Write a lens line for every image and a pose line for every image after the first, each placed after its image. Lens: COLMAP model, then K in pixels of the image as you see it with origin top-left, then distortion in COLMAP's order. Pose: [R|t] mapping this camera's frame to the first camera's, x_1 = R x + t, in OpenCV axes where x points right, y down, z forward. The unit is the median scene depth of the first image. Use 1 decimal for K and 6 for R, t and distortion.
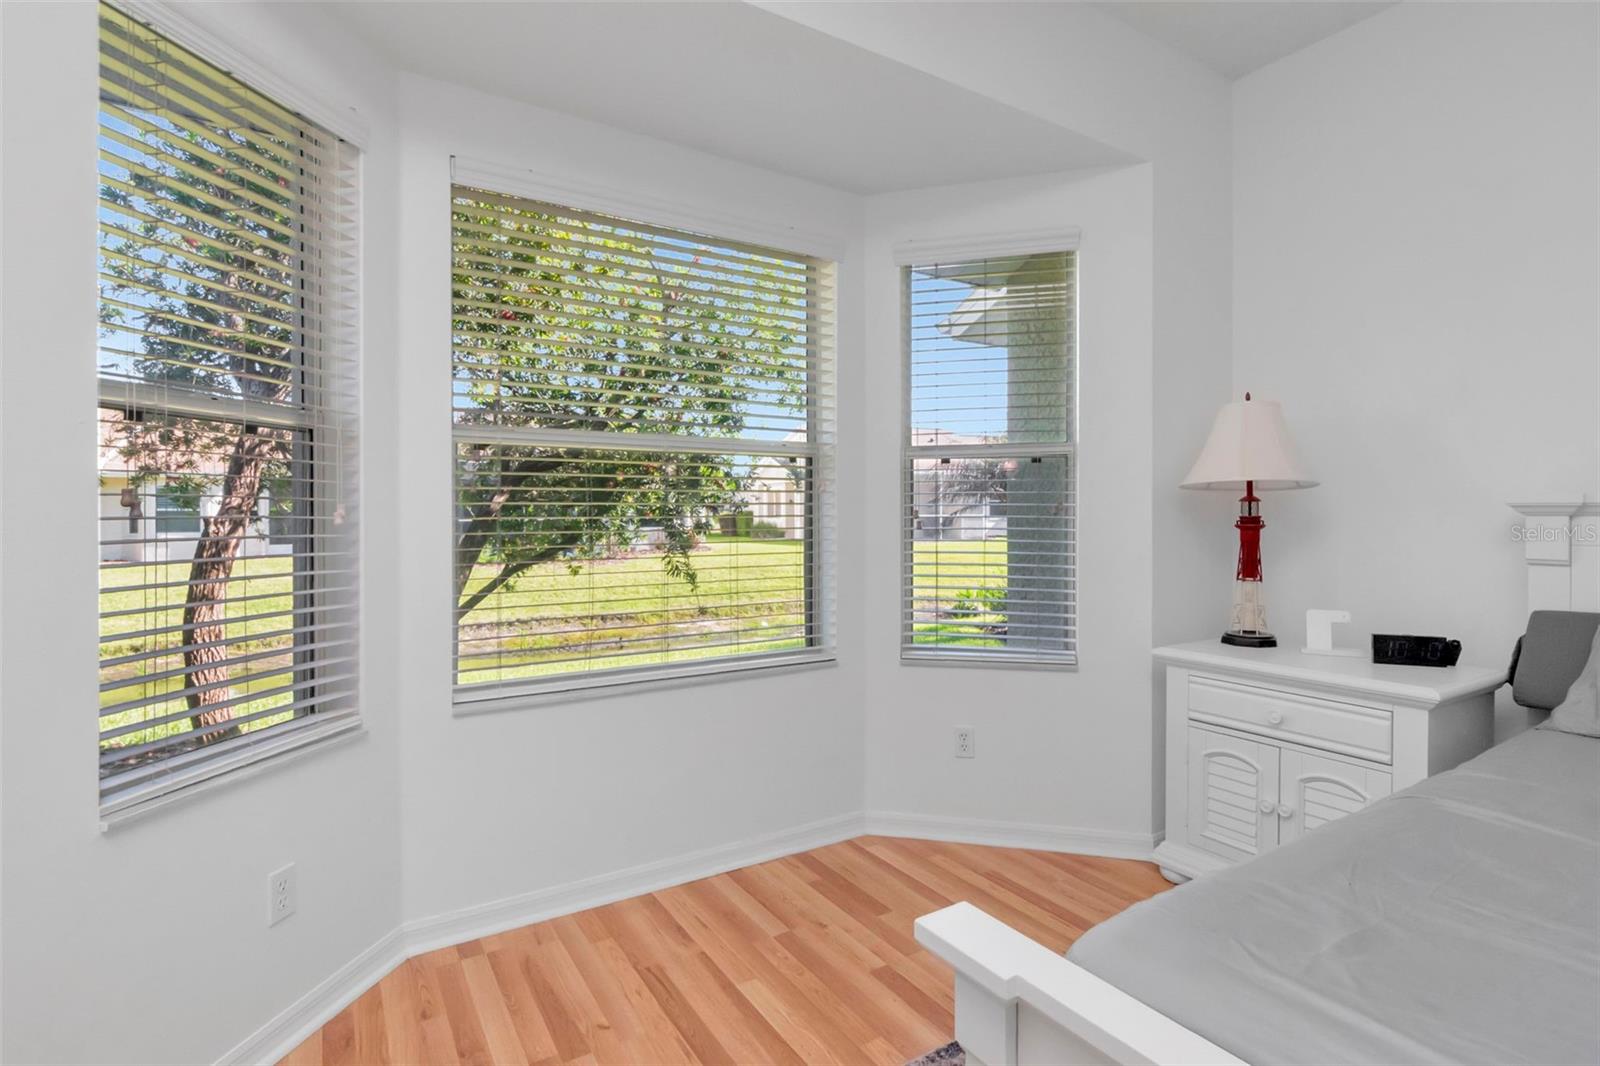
lens RADIAL K [[785.2, 0, 811.4], [0, 785.2, 531.4], [0, 0, 1]] dist [0.001689, -0.013040]
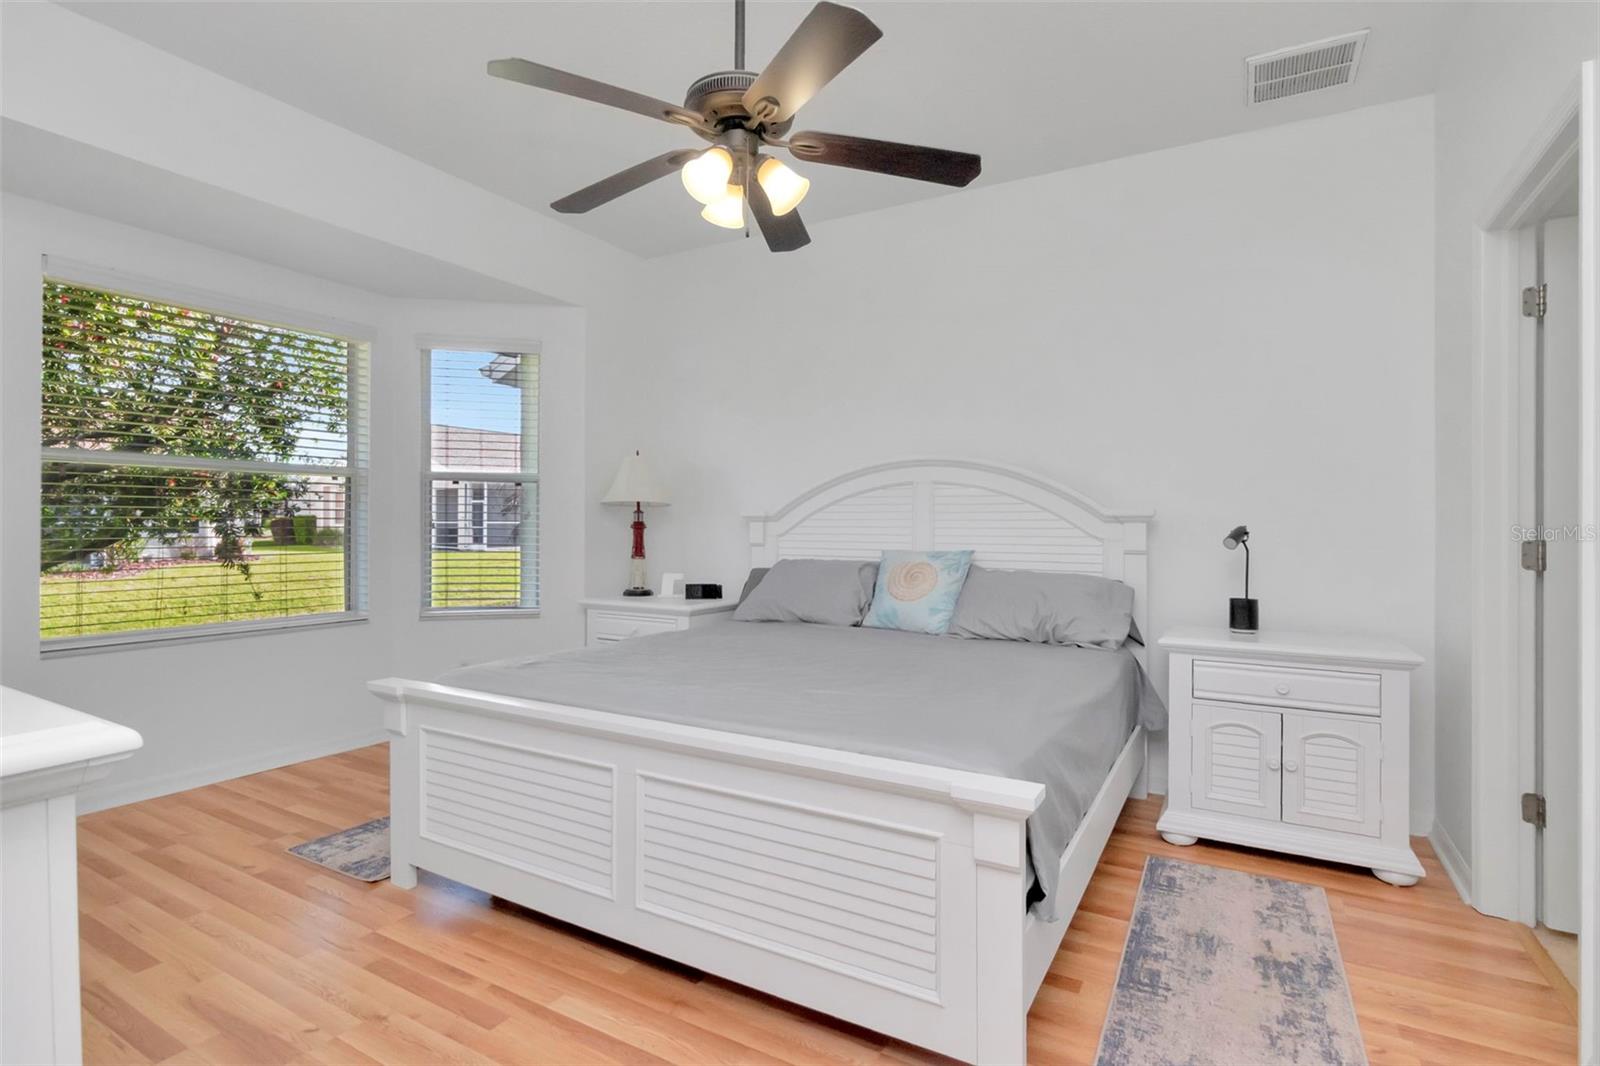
lens RADIAL K [[785.2, 0, 811.4], [0, 785.2, 531.4], [0, 0, 1]] dist [0.001689, -0.013040]
pose [[0.883654, 0.005373, 0.468110, 0.082067], [0.000278, 0.999928, -0.012001, 0.023285], [-0.468140, 0.010735, 0.883589, -0.712448]]
